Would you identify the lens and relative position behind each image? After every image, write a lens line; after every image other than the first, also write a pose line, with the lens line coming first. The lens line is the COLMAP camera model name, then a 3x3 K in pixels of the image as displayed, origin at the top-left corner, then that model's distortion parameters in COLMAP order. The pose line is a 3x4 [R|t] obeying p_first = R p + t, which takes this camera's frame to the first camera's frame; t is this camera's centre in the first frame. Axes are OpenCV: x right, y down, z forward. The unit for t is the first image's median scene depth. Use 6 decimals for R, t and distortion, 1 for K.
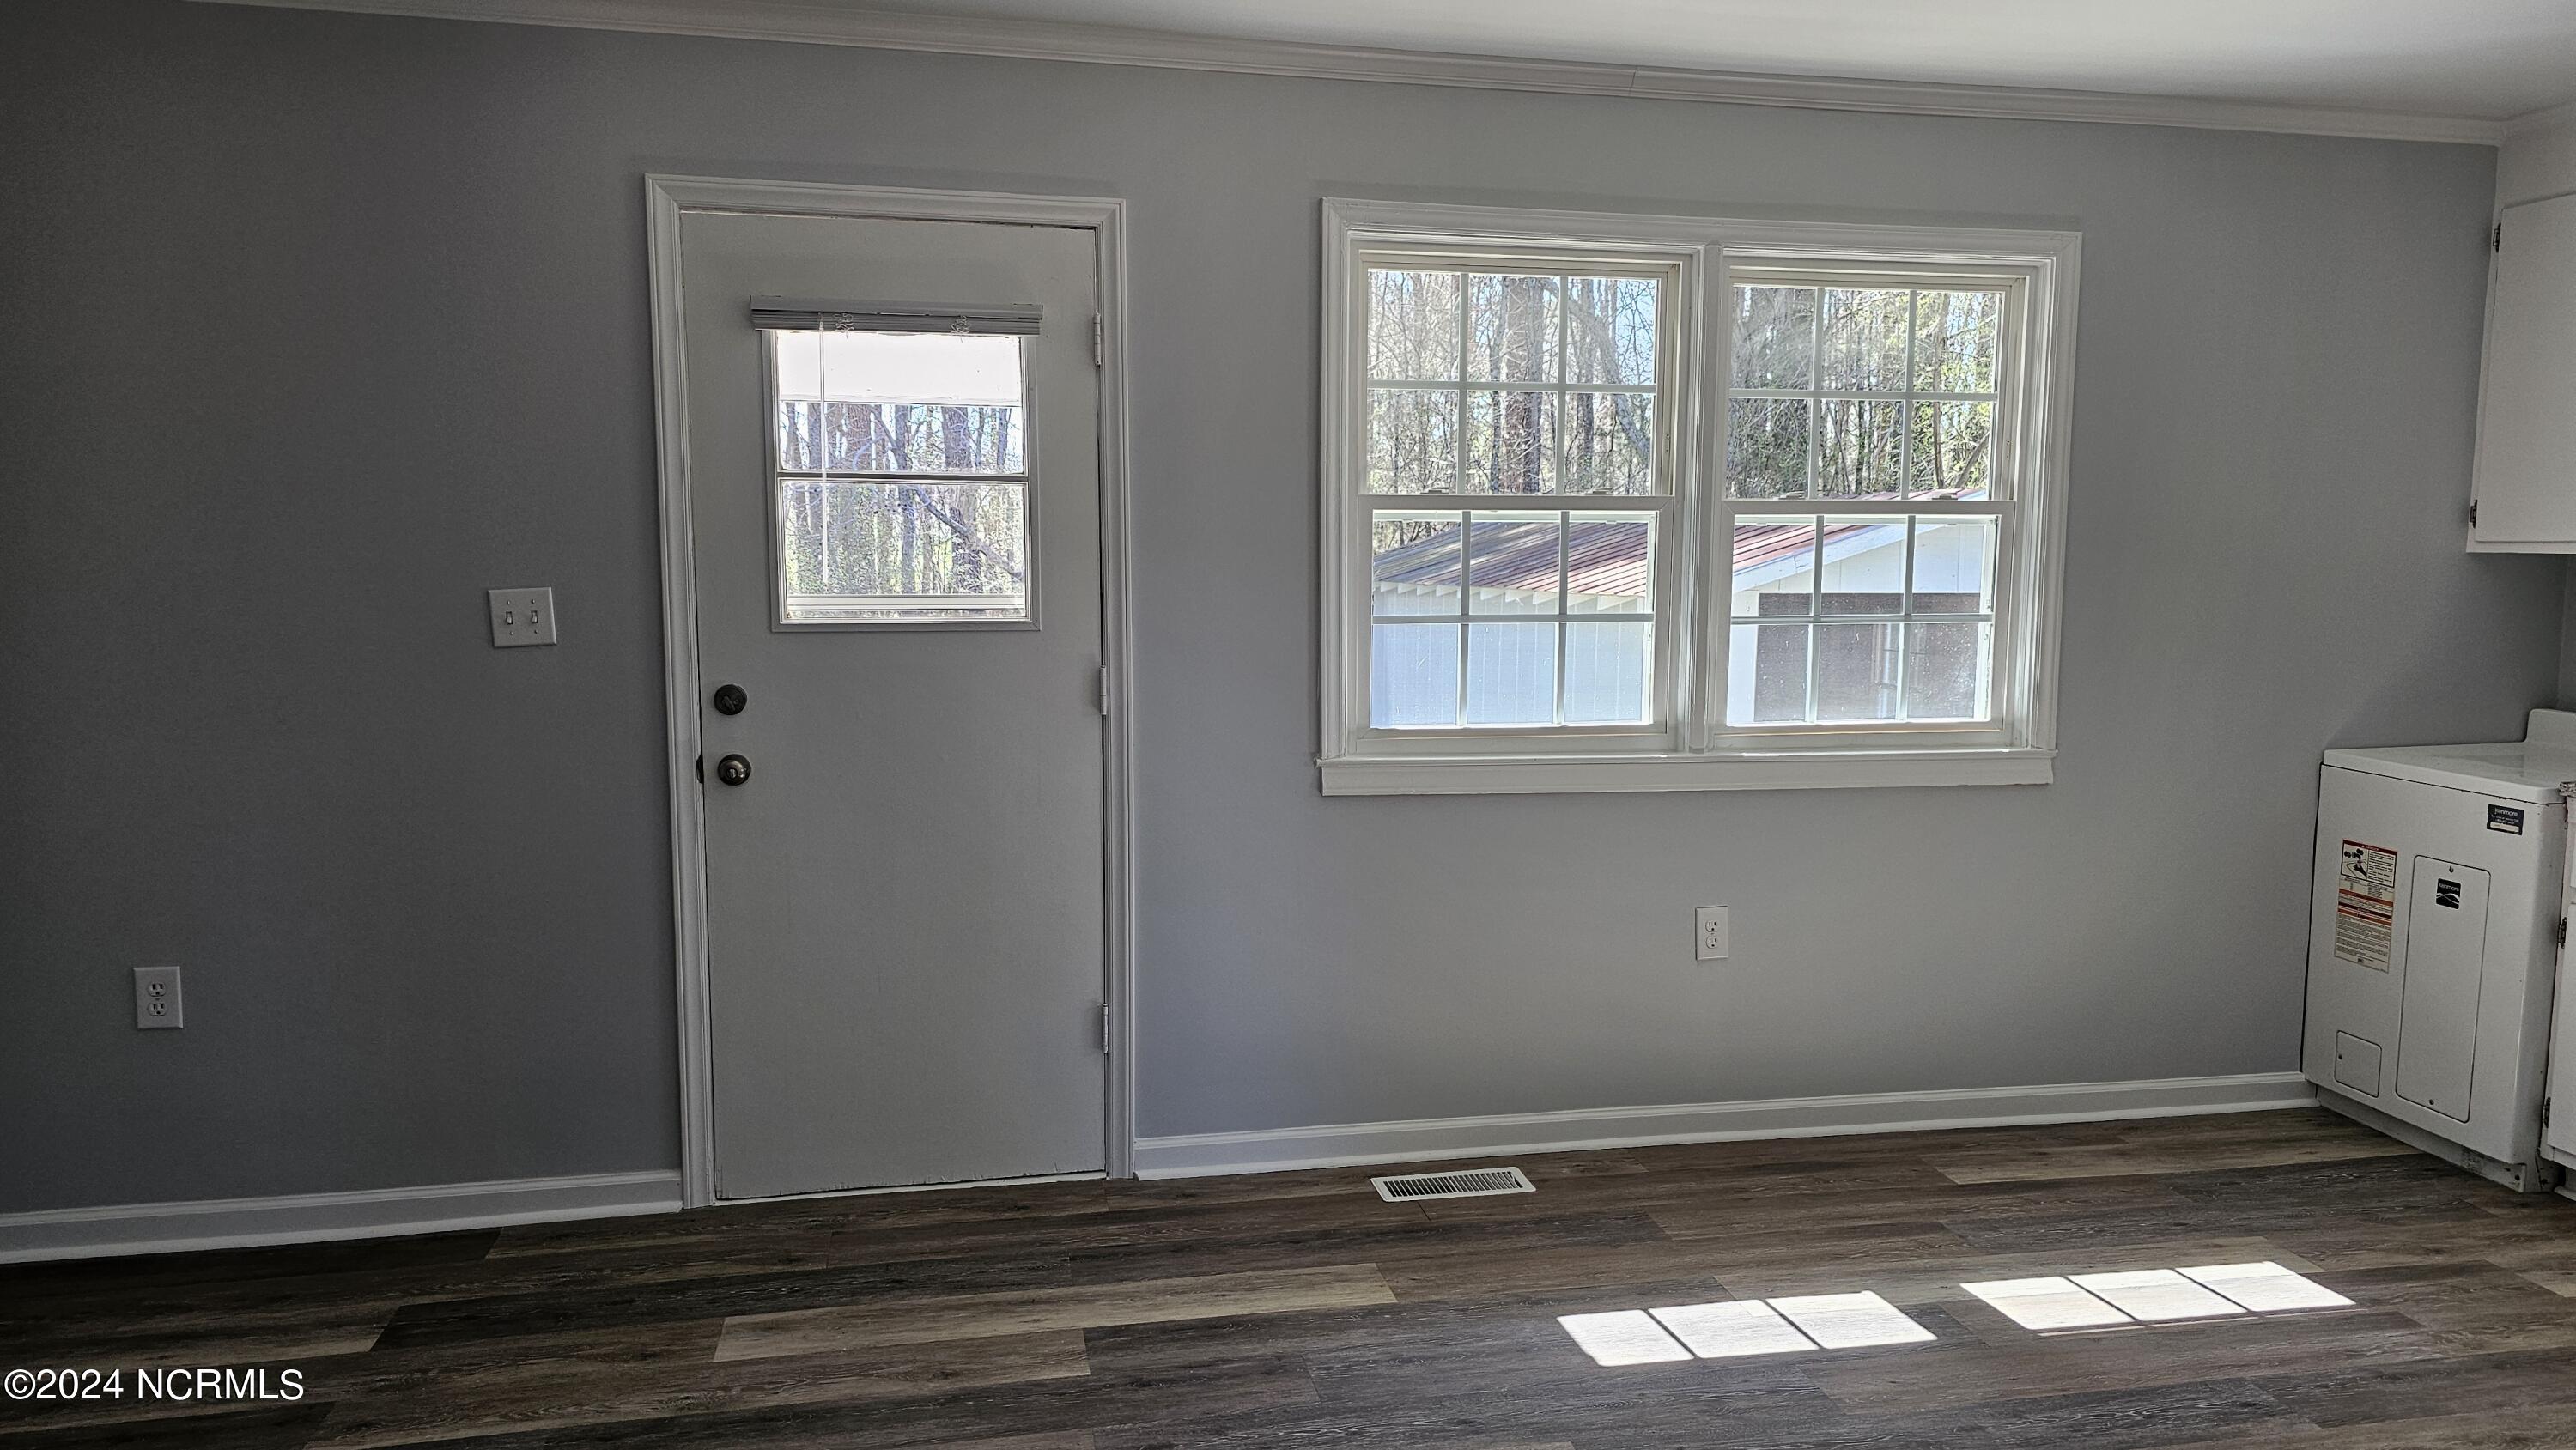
lens RADIAL K [[1736.6, 0, 1335.2], [0, 1736.6, 701.2], [0, 0, 1]] dist [0.036695, -0.022744]
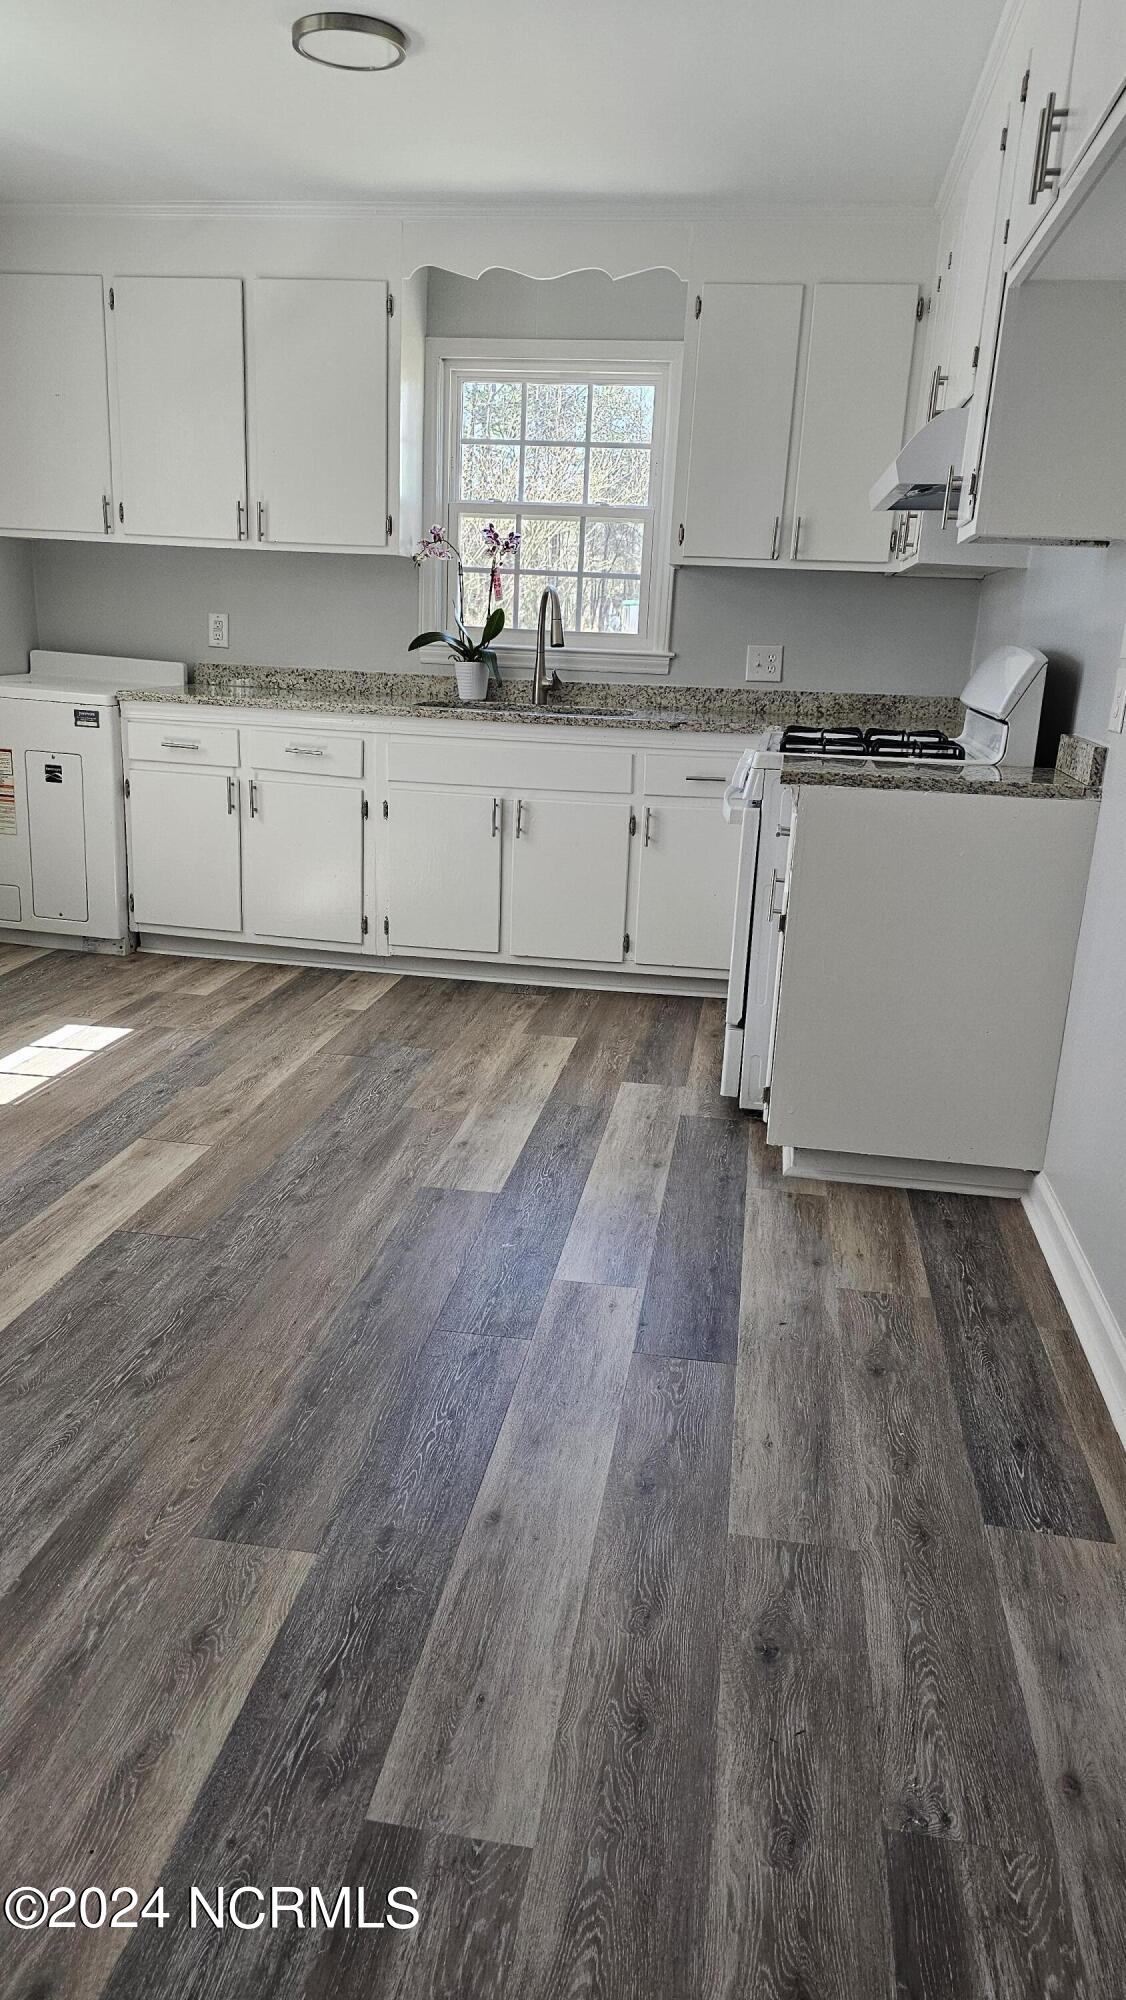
lens RADIAL K [[1348.4, 0, 570.8], [0, 1348.4, 1008.6], [0, 0, 1]] dist [0.036695, -0.022744]
pose [[0.365944, -0.248338, 0.896891, -0.395843], [0.036305, 0.966815, 0.252886, 0.037754], [-0.929928, -0.059981, 0.362816, 0.224083]]
